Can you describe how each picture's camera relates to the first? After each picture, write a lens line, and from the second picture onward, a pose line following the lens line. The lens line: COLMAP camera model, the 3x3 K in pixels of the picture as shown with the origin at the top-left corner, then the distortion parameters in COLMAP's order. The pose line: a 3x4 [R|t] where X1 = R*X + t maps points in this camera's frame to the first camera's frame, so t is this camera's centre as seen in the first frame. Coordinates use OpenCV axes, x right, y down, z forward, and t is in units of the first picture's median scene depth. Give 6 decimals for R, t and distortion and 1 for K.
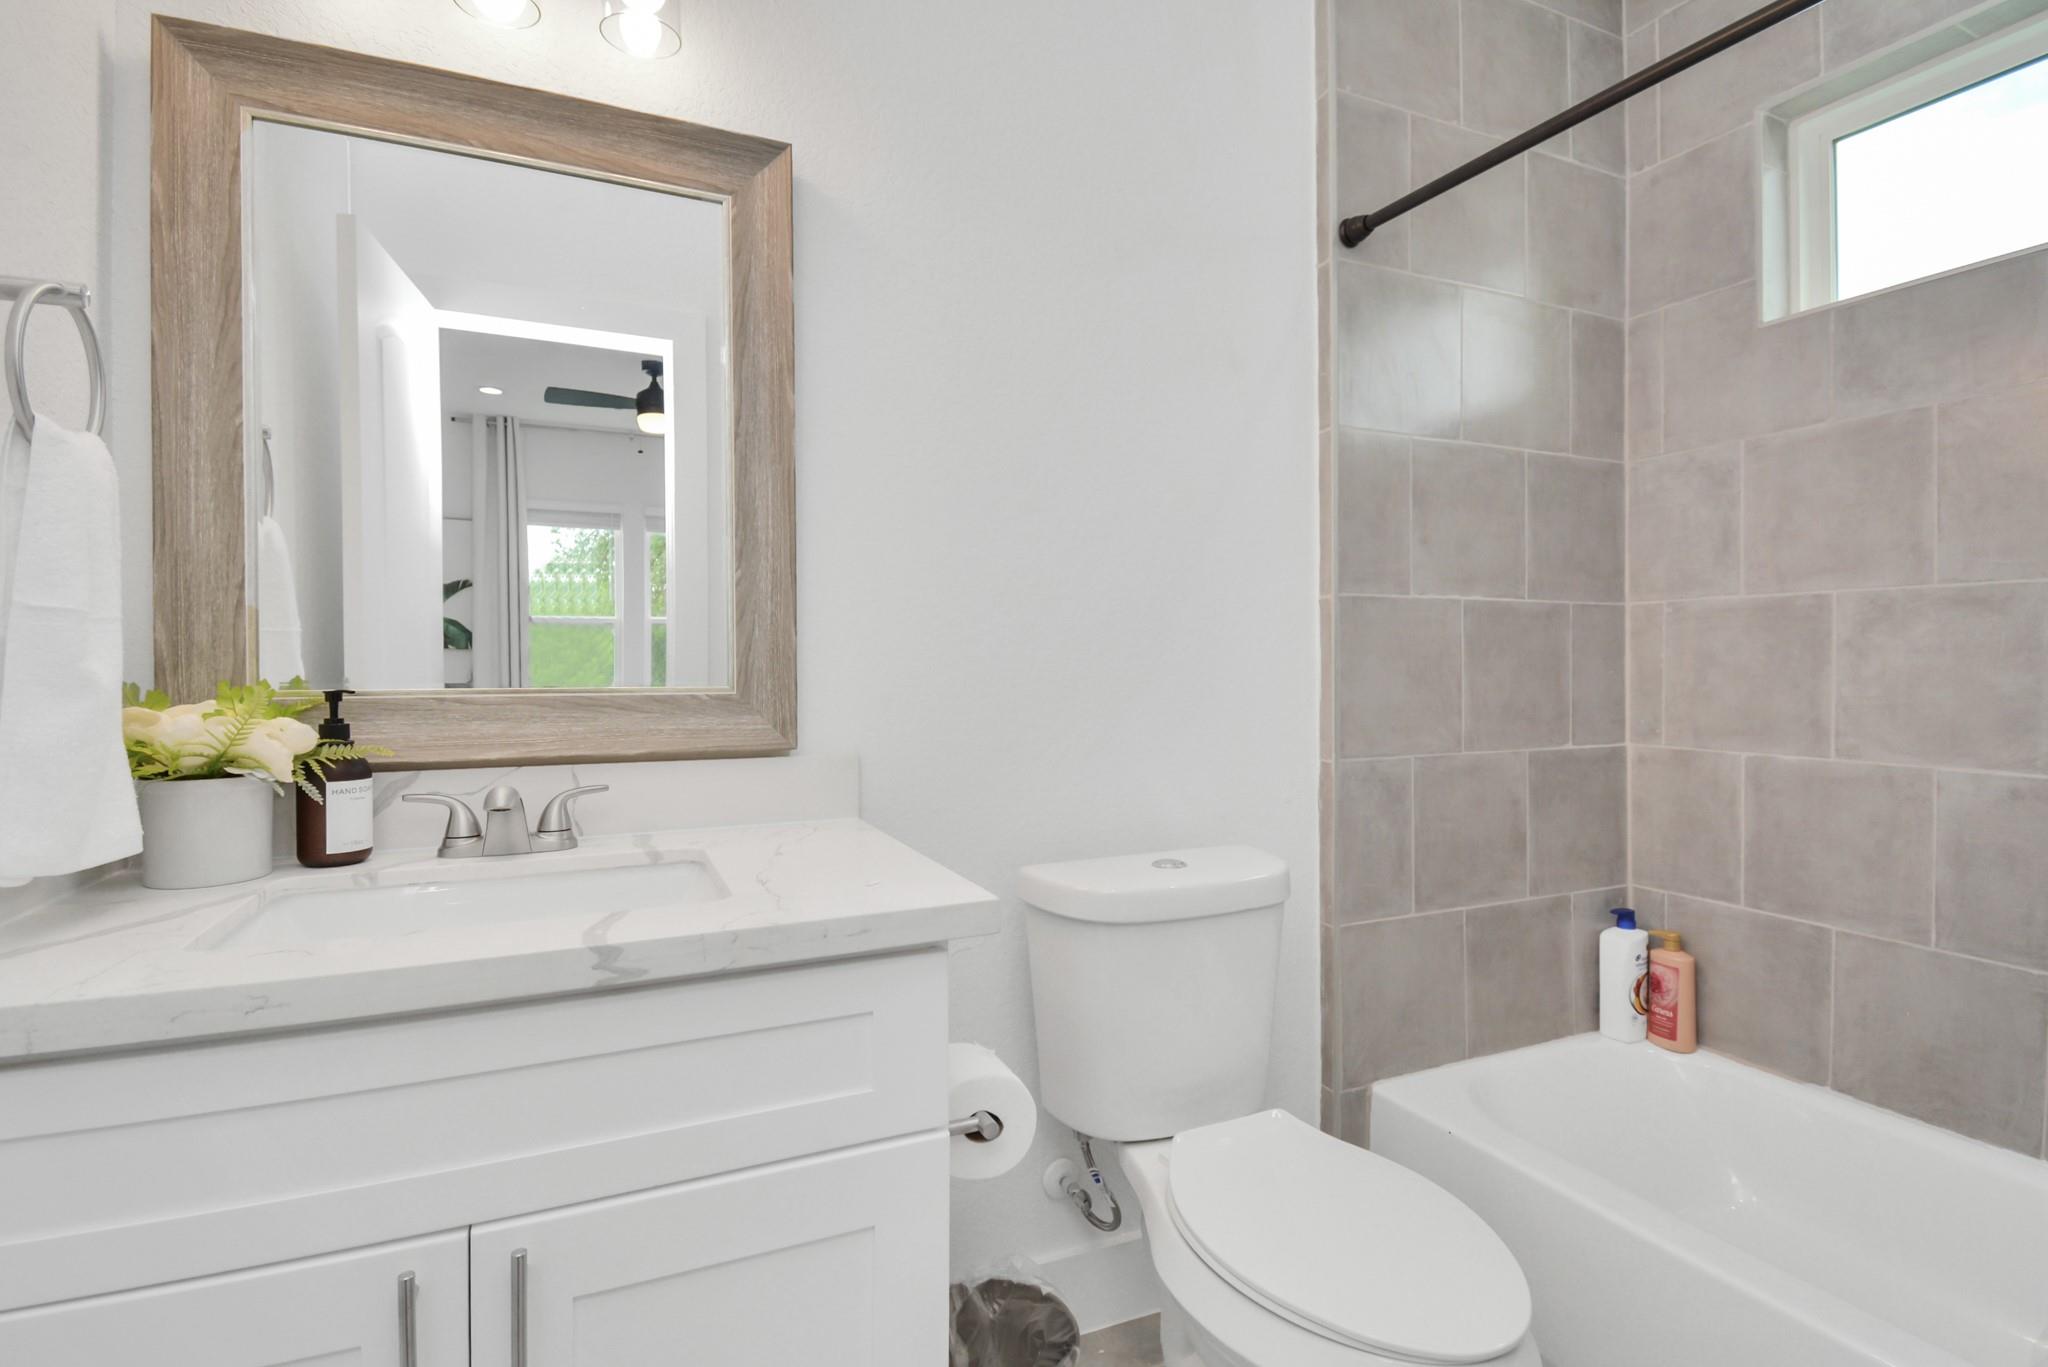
lens RADIAL K [[603.9, 0, 1025.3], [0, 603.9, 674.2], [0, 0, 1]] dist [-0.007372, -0.000279]
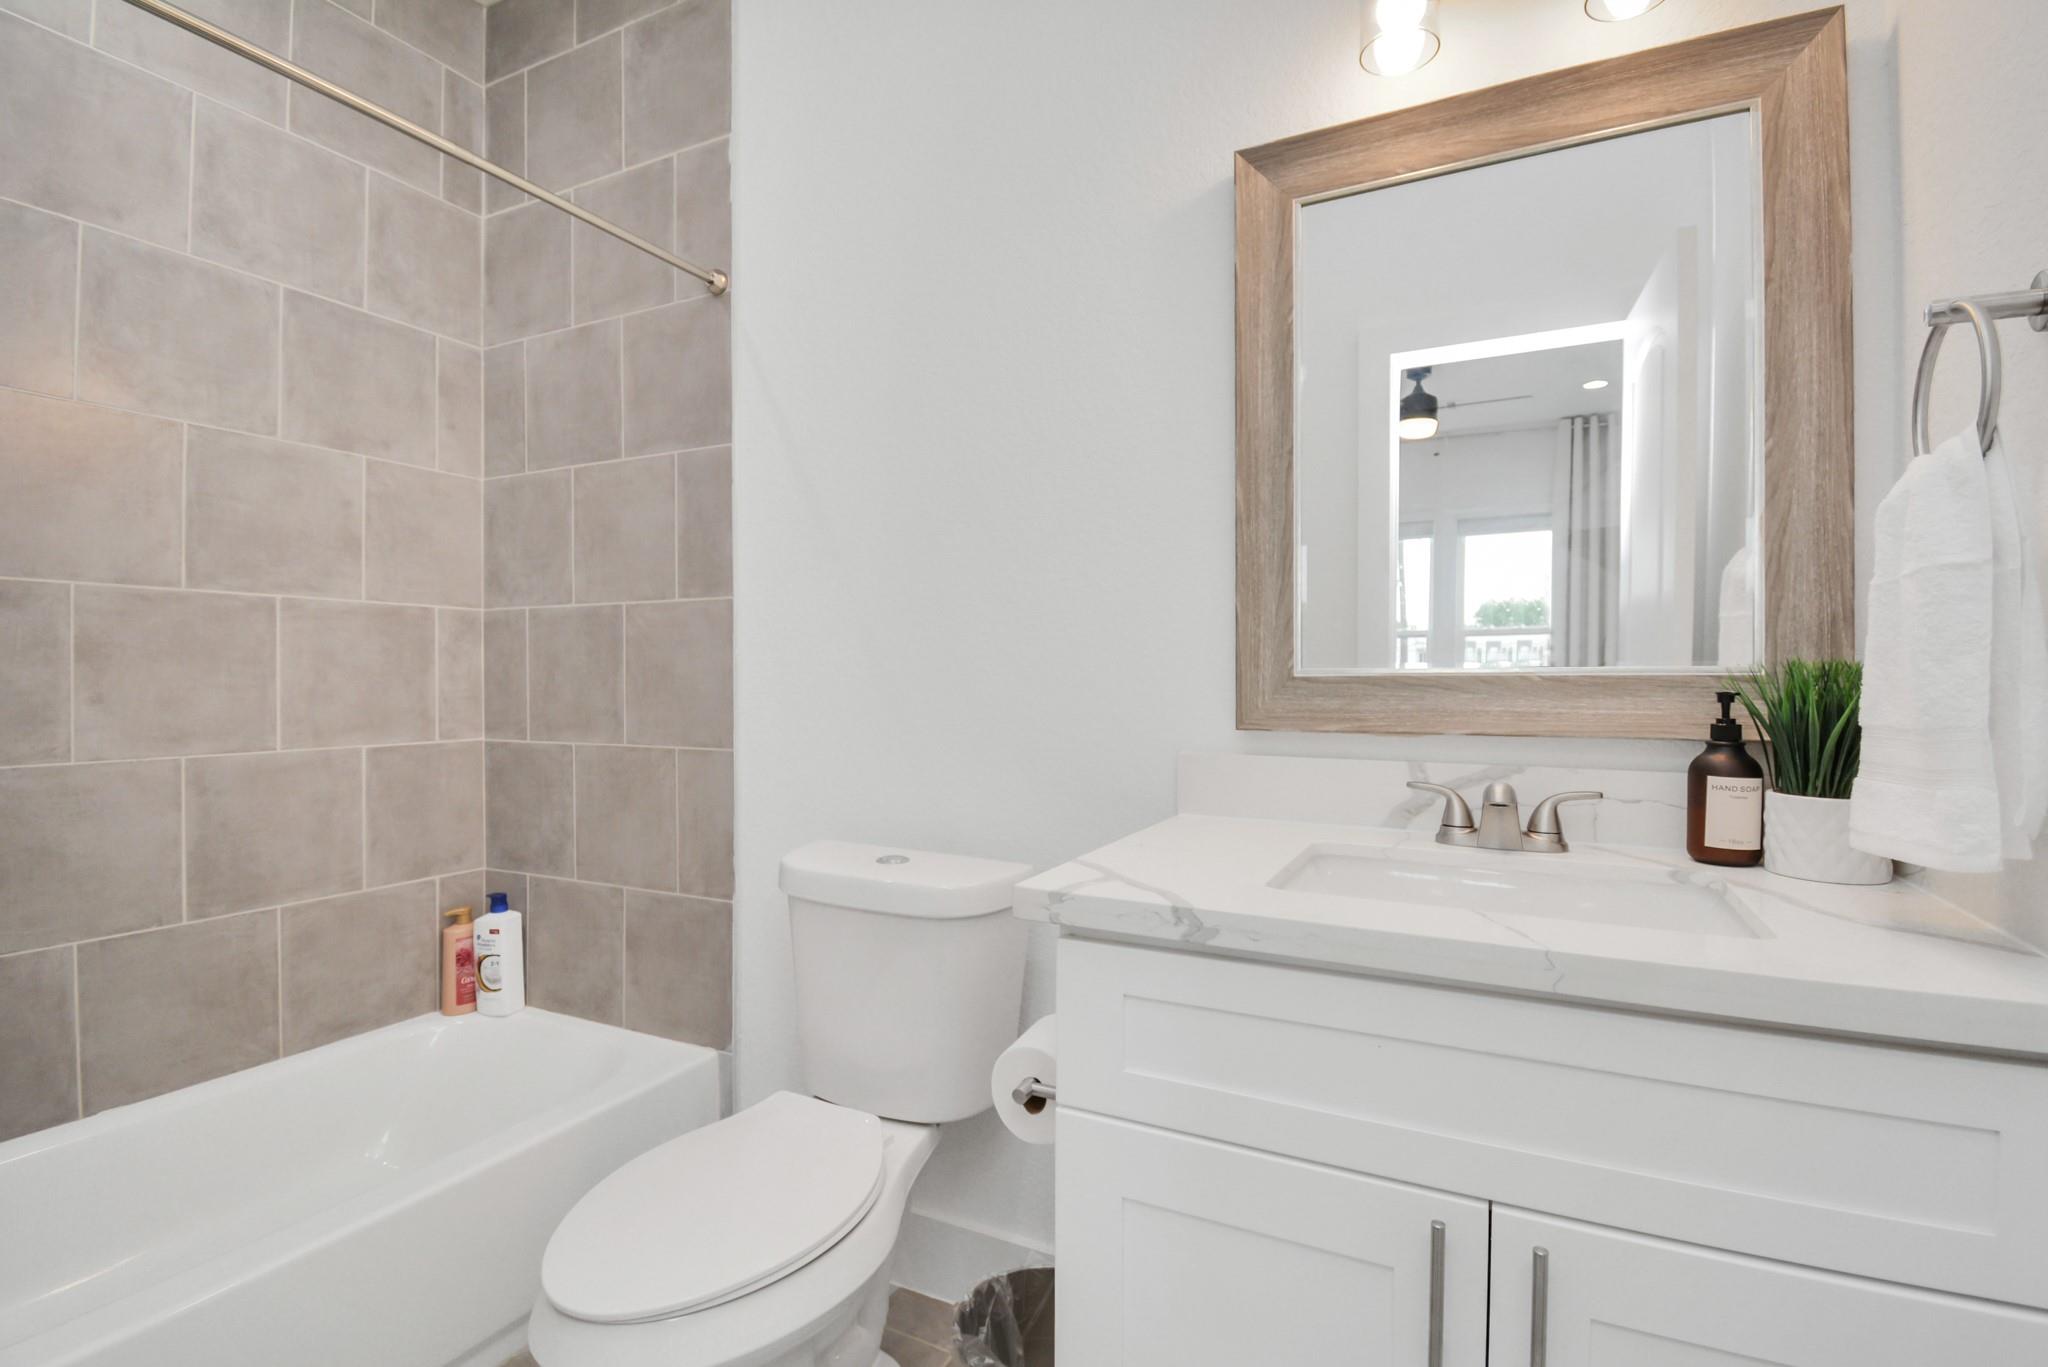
lens RADIAL K [[578.5, 0, 1025.4], [0, 578.5, 683.2], [0, 0, 1]] dist [0.000610, 0.000066]
pose [[0.832057, 0.021627, -0.554268, -1.004299], [-0.011985, 0.999707, 0.021015, 0.006465], [0.554560, -0.010843, 0.832073, -0.269211]]
